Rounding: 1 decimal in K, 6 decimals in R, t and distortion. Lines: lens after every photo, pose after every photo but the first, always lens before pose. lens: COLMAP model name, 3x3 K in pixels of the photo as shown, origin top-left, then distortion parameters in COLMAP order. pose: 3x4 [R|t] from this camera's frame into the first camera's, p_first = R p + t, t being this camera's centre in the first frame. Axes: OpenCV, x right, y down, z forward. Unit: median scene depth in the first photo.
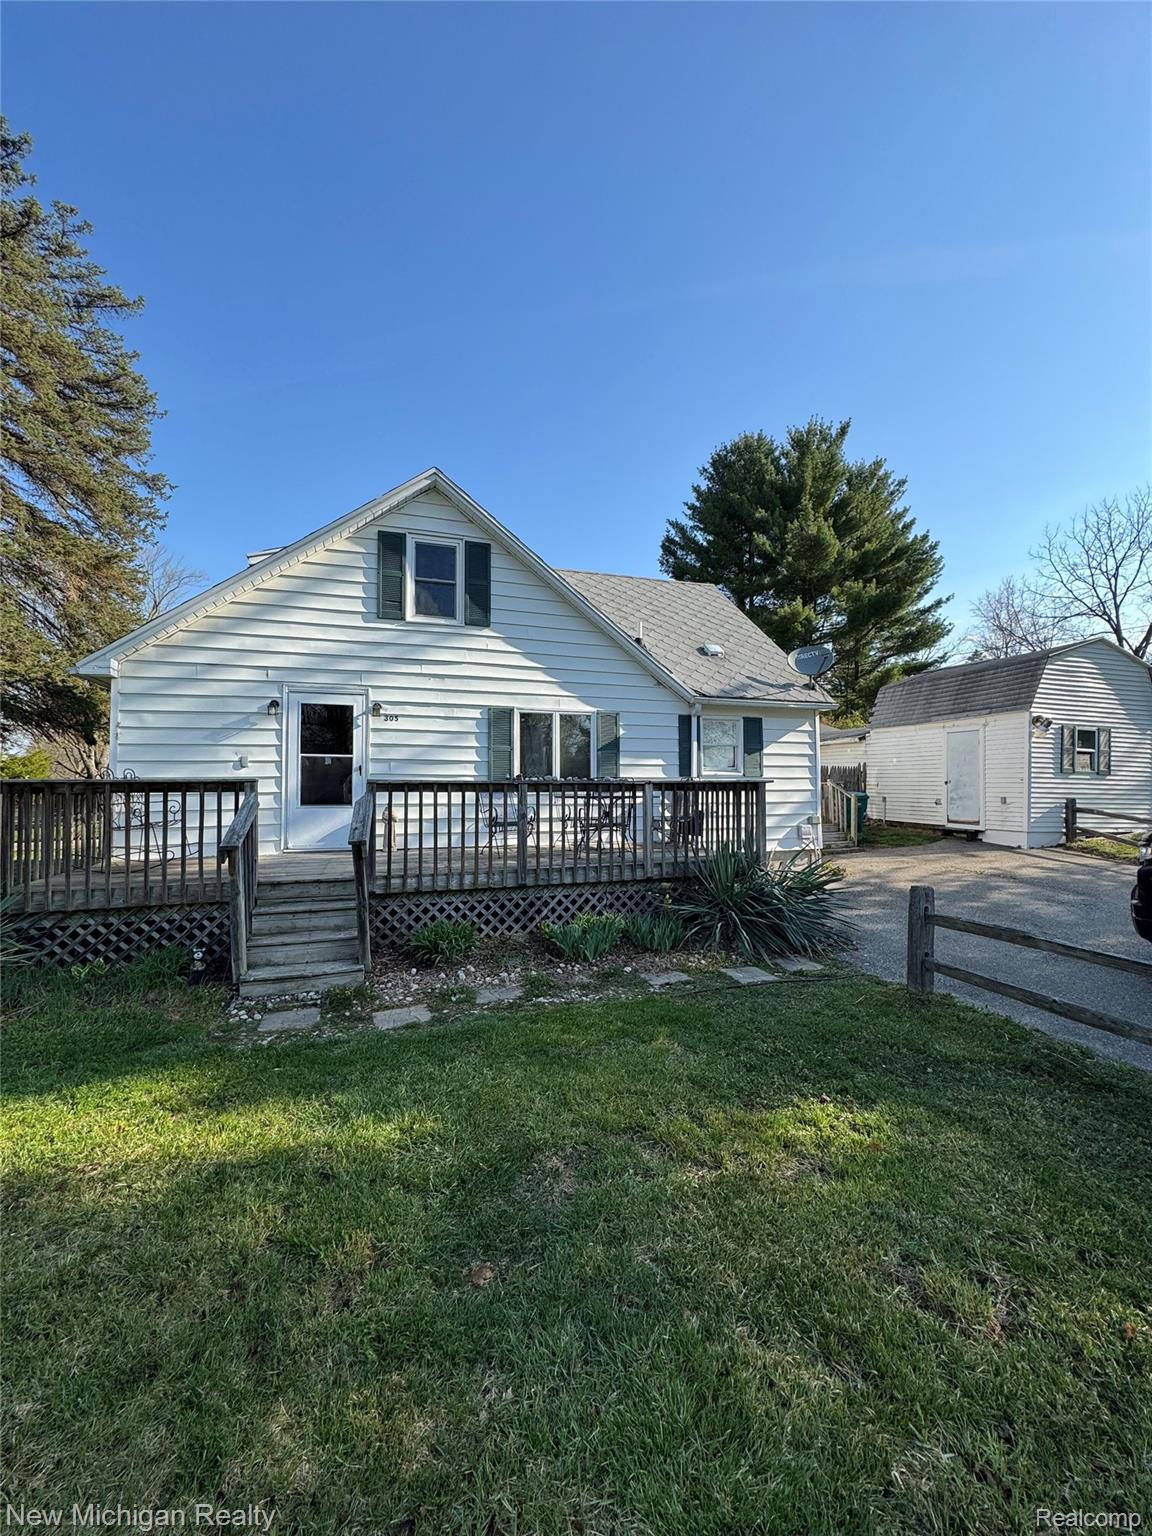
lens RADIAL K [[606.1, 0, 574.5], [0, 606.1, 767.7], [0, 0, 1]] dist [0.001424, 0.000494]
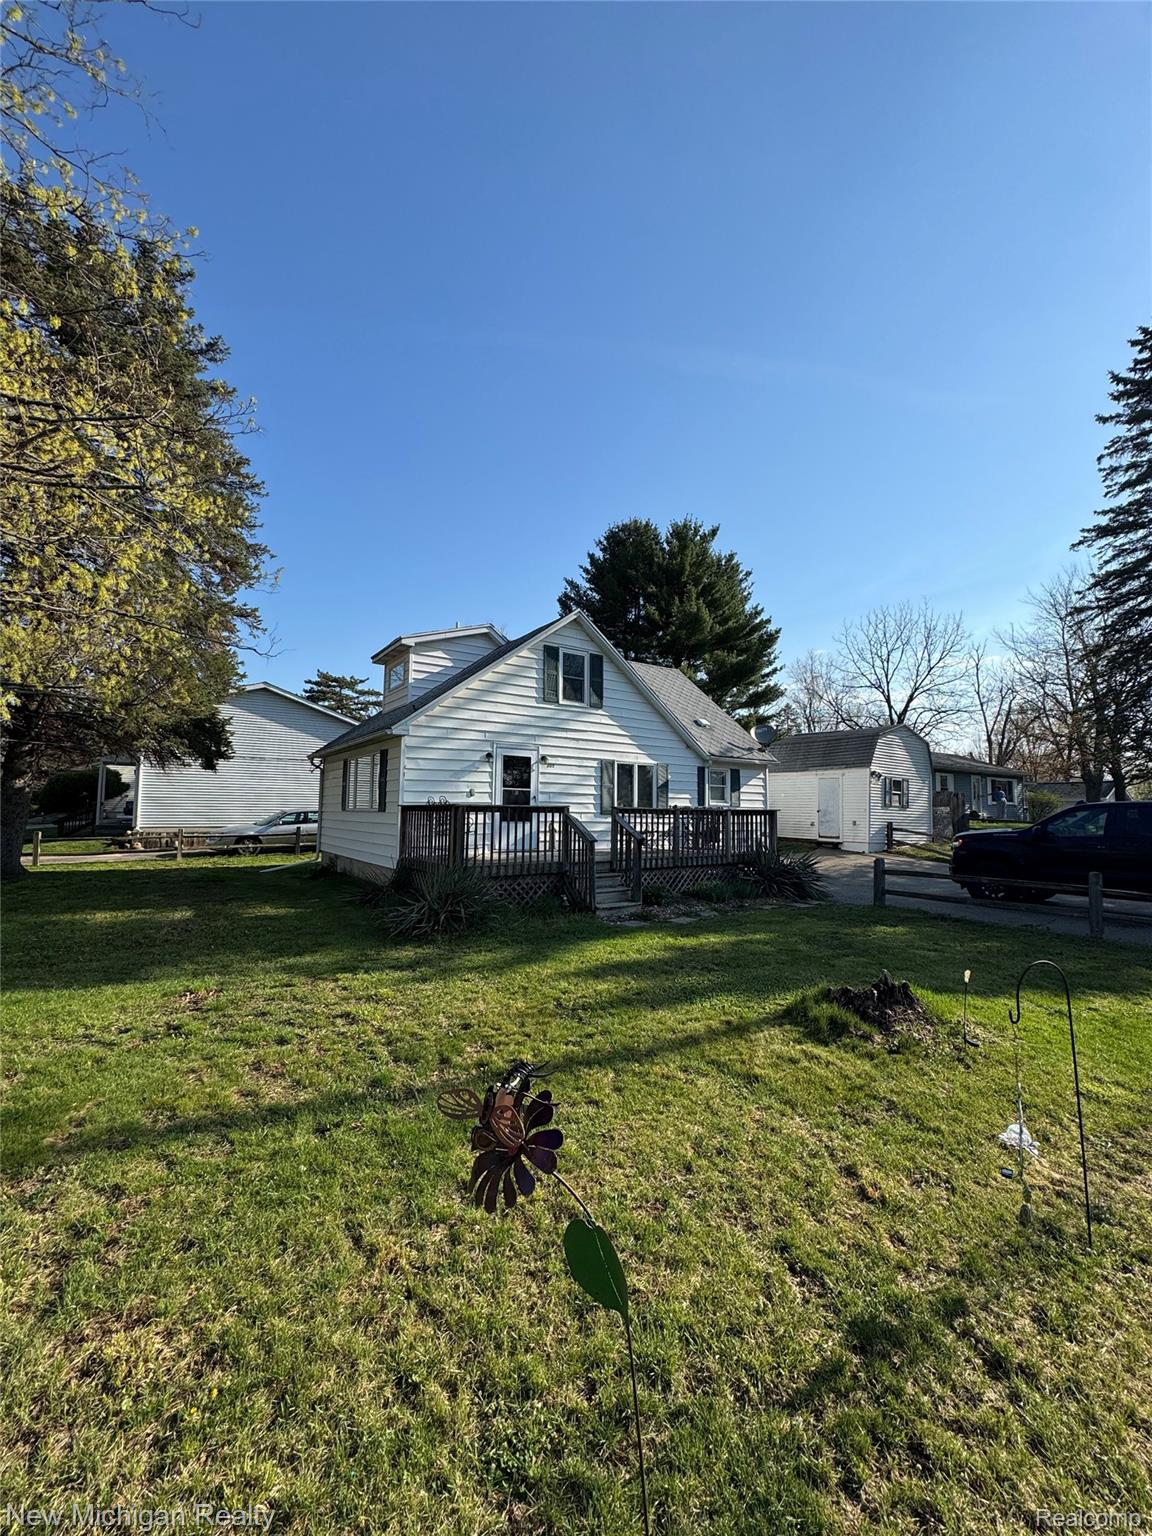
lens RADIAL K [[606.1, 0, 577.3], [0, 606.1, 767.2], [0, 0, 1]] dist [0.001424, 0.000494]
pose [[0.961355, 0.032638, 0.273369, -0.453530], [-0.021809, 0.998856, -0.042559, -0.009157], [-0.274445, 0.034953, 0.960967, -0.350288]]
